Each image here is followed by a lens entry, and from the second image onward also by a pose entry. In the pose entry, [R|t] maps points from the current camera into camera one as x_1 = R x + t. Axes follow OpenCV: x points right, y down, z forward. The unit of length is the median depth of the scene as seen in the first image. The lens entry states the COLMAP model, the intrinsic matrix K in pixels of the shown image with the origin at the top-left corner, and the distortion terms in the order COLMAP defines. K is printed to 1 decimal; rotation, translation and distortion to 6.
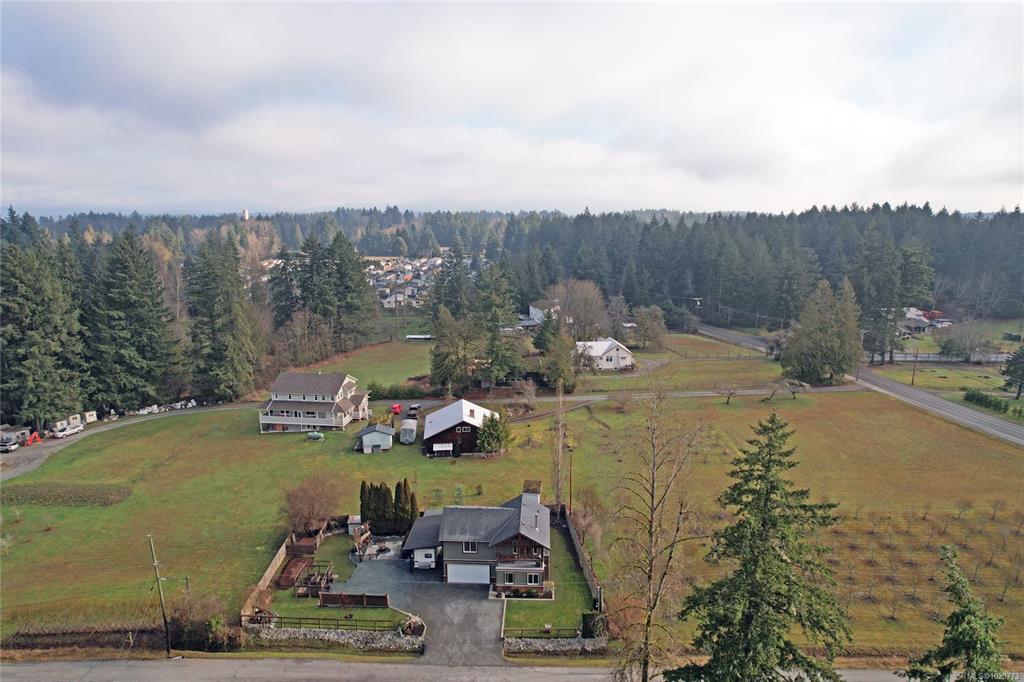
lens RADIAL K [[655.1, 0, 509.1], [0, 655.1, 342.3], [0, 0, 1]] dist [-0.079732, 0.074704]
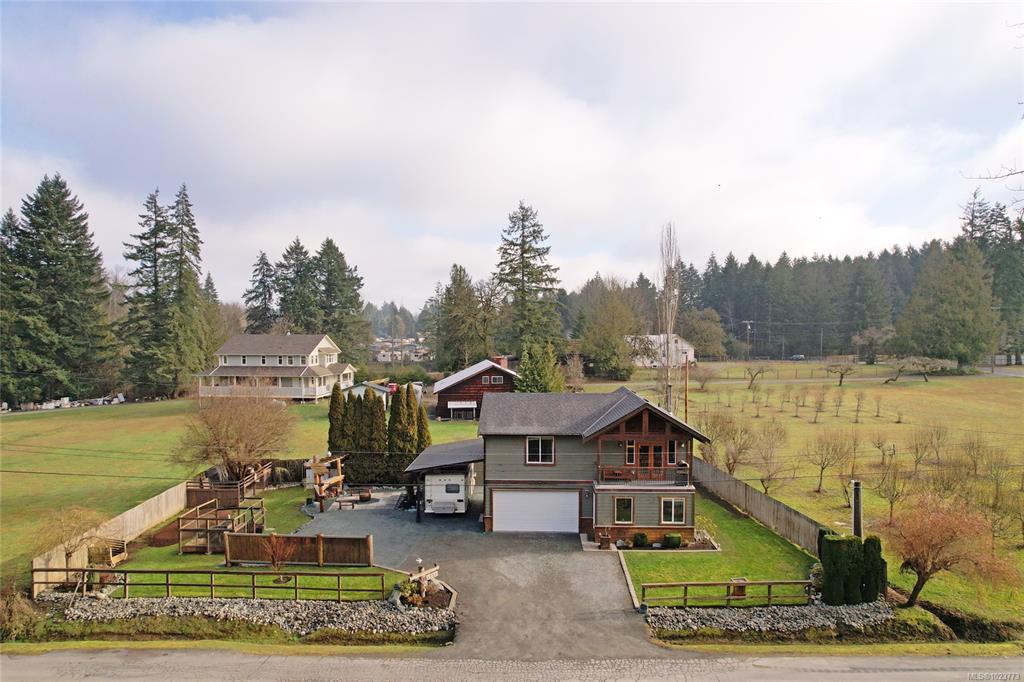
lens RADIAL K [[655.1, 0, 509.1], [0, 655.1, 342.3], [0, 0, 1]] dist [-0.079732, 0.074704]
pose [[0.999964, -0.000646, 0.008498, -0.076175], [0.002156, 0.983881, -0.178813, 0.278863], [-0.008245, 0.178825, 0.983846, 0.427159]]
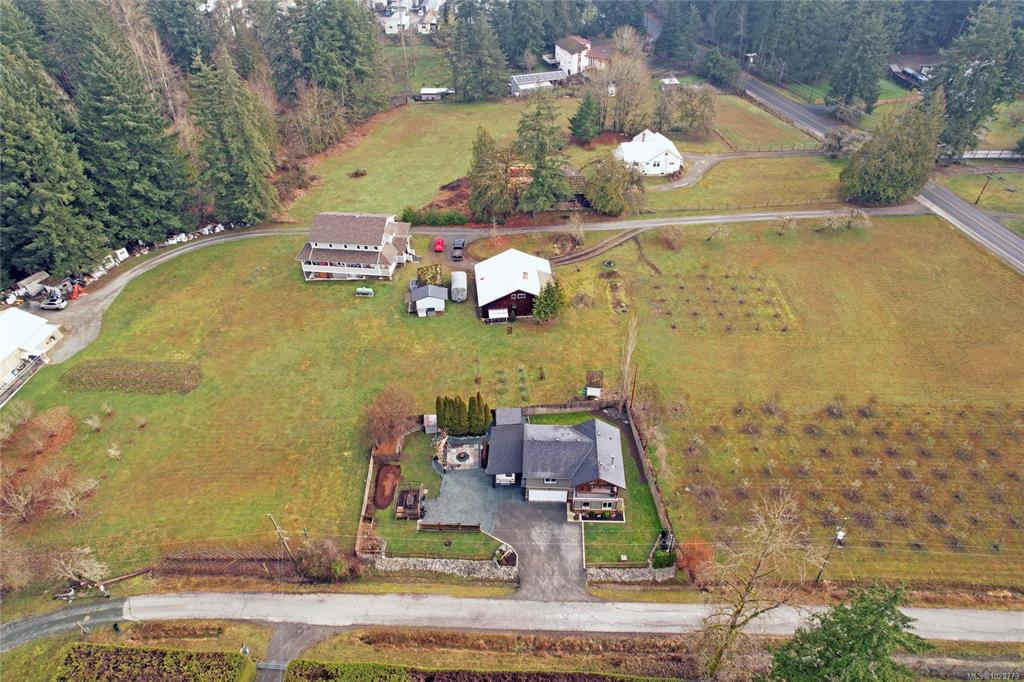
lens RADIAL K [[655.1, 0, 509.1], [0, 655.1, 342.3], [0, 0, 1]] dist [-0.079732, 0.074704]
pose [[0.999944, -0.009944, 0.003614, -0.114195], [0.007001, 0.877983, 0.478641, -0.359874], [-0.007932, -0.478589, 0.878003, 0.126120]]
